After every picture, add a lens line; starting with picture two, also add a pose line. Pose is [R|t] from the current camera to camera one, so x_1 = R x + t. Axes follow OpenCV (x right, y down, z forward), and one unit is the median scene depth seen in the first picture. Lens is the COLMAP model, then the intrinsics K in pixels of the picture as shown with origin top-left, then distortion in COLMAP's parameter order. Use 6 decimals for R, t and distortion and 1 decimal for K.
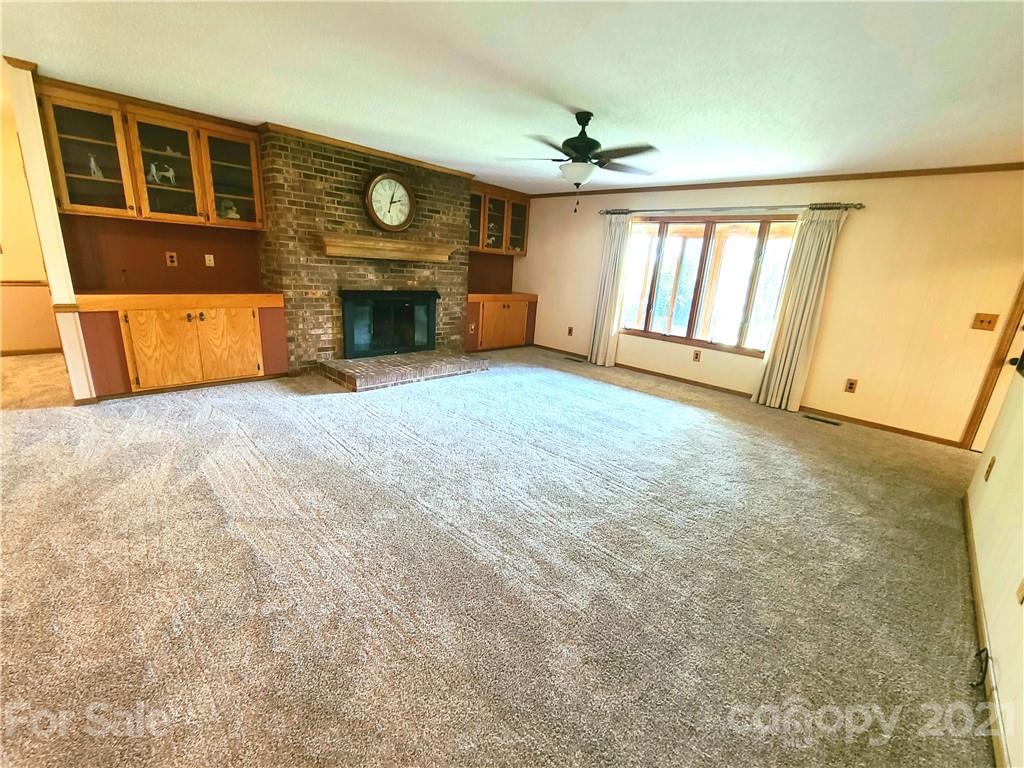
lens RADIAL K [[434.7, 0, 514.0], [0, 434.7, 388.6], [0, 0, 1]] dist [-0.001770, -0.000080]
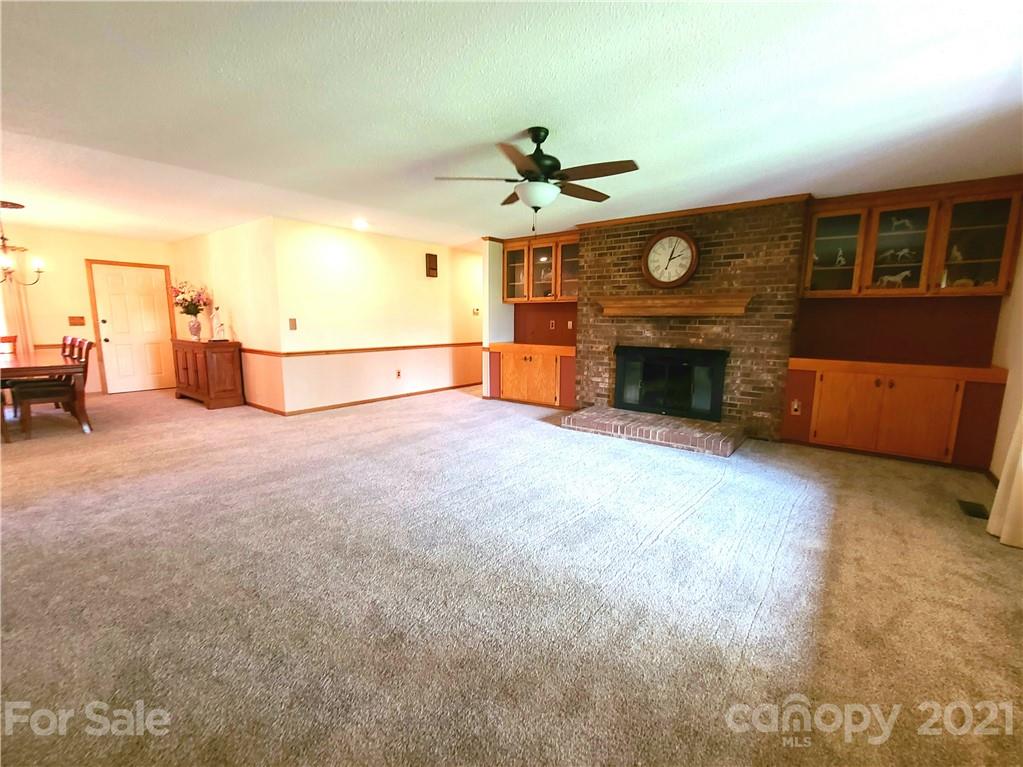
lens RADIAL K [[434.2, 0, 513.5], [0, 434.2, 388.1], [0, 0, 1]] dist [-0.001770, -0.000080]
pose [[0.124034, 0.090490, -0.988143, 0.670566], [-0.272667, 0.960606, 0.053742, -0.107464], [0.954080, 0.262769, 0.143821, 0.605833]]
